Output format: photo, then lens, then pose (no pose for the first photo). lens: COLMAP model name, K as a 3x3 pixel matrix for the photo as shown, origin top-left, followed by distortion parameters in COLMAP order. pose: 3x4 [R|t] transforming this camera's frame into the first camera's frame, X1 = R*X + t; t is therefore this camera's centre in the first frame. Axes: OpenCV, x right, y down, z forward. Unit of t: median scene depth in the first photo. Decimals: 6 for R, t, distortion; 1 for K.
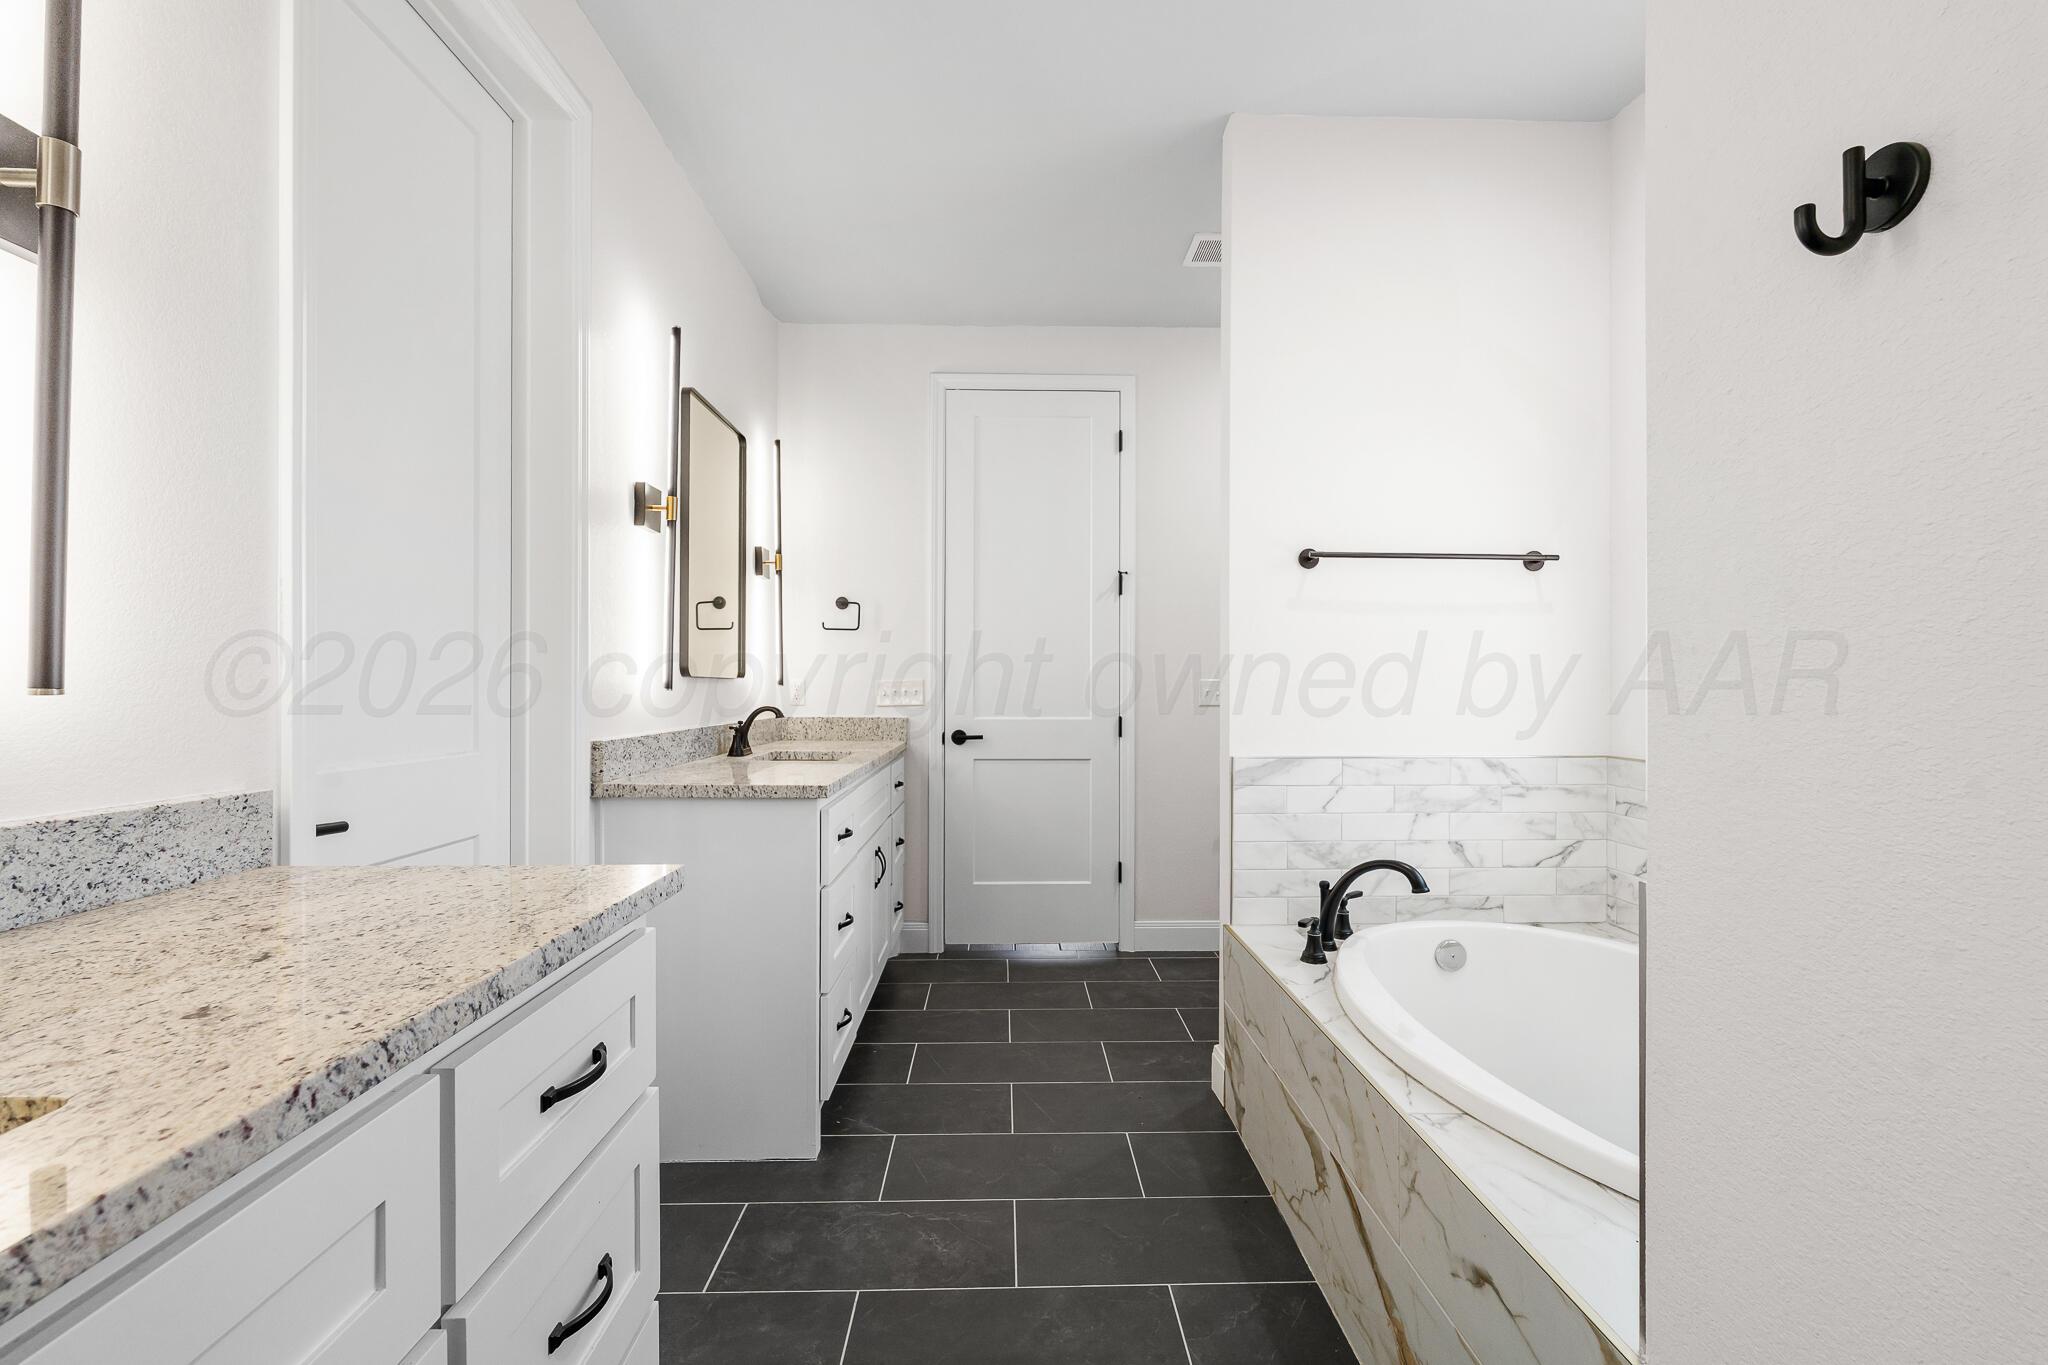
lens RADIAL K [[904.3, 0, 1019.0], [0, 904.3, 687.8], [0, 0, 1]] dist [-0.001681, -0.000636]
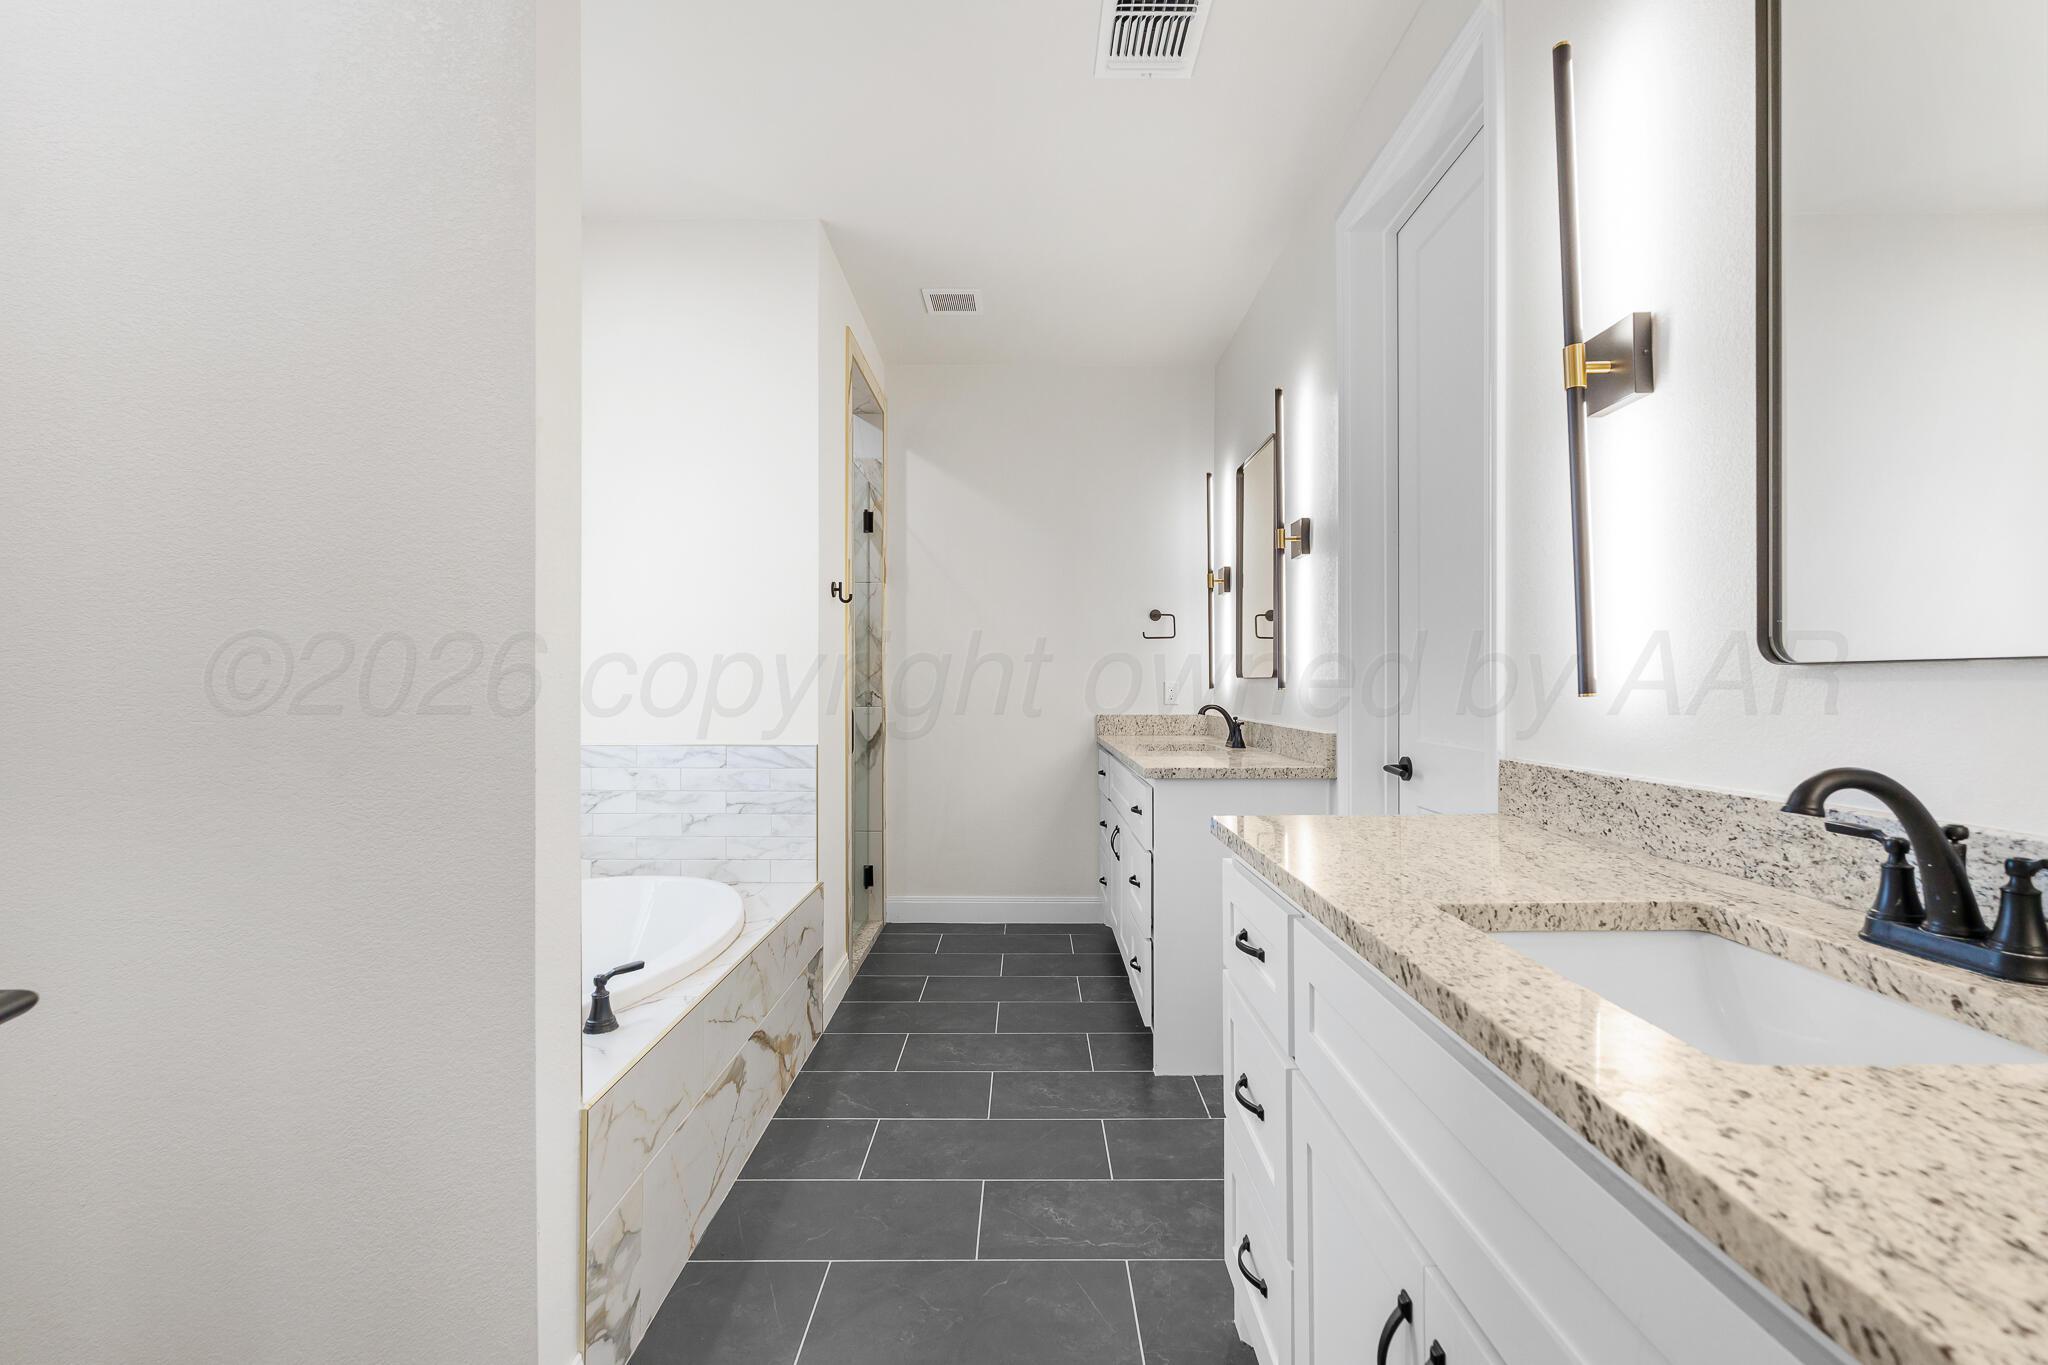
lens RADIAL K [[904.3, 0, 1028.9], [0, 904.3, 684.0], [0, 0, 1]] dist [-0.001681, -0.000636]
pose [[-0.999934, -0.000903, 0.011450, -0.068498], [-0.000958, 0.999988, -0.004779, -0.002894], [-0.011446, -0.004789, -0.999923, 1.951923]]
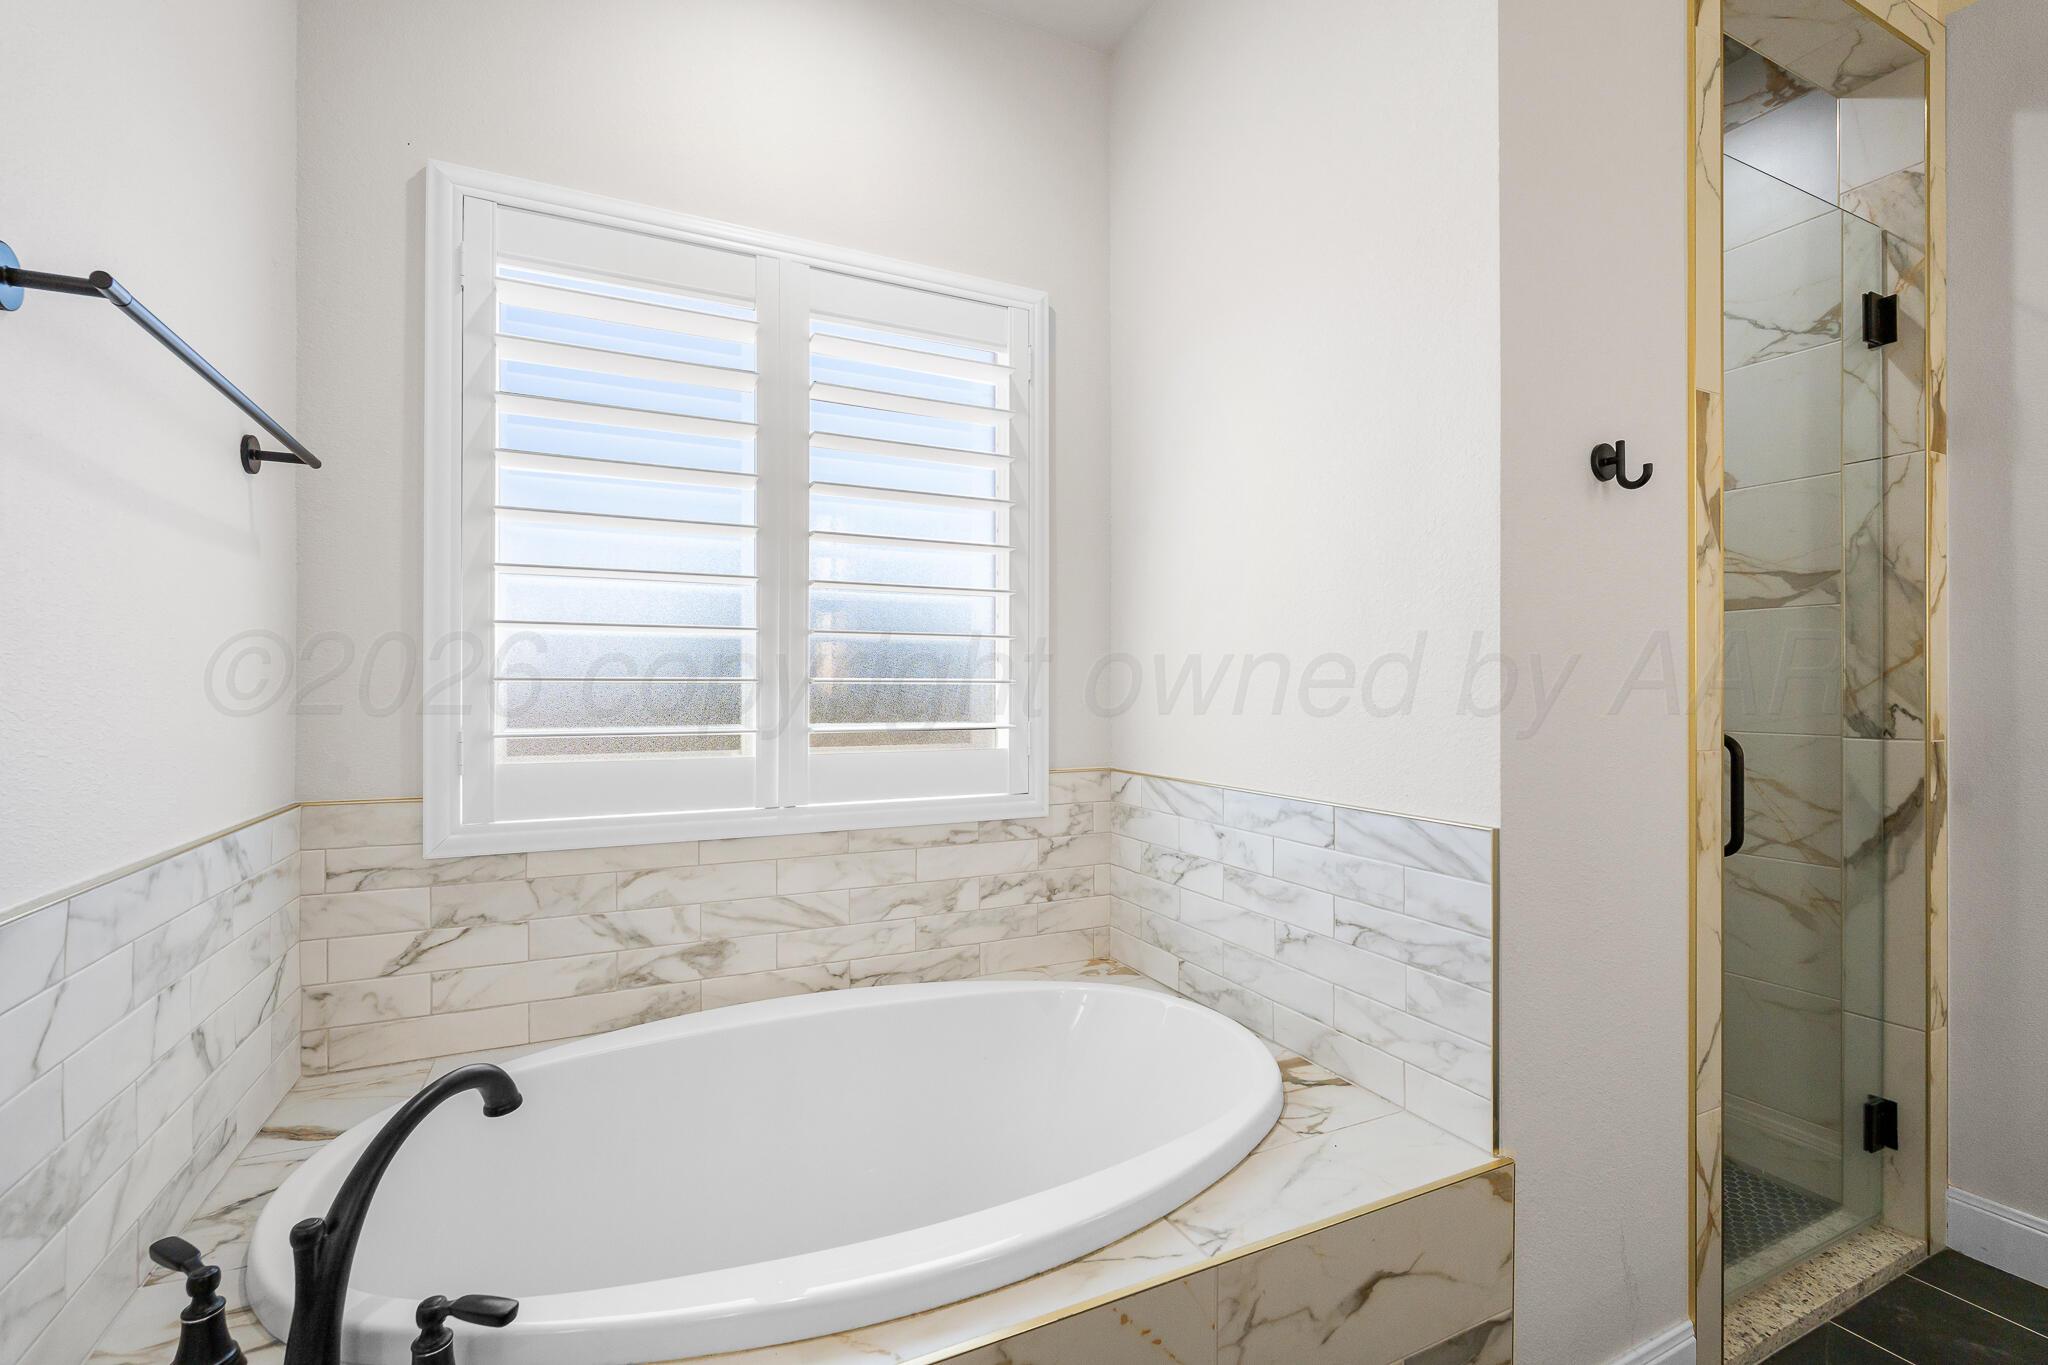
lens RADIAL K [[904.3, 0, 1023.8], [0, 904.3, 685.0], [0, 0, 1]] dist [-0.001681, -0.000636]
pose [[-0.426120, 0.003319, 0.904661, -0.134709], [-0.005681, 0.999964, -0.006344, -0.004249], [-0.904649, -0.007843, -0.426086, 1.018055]]
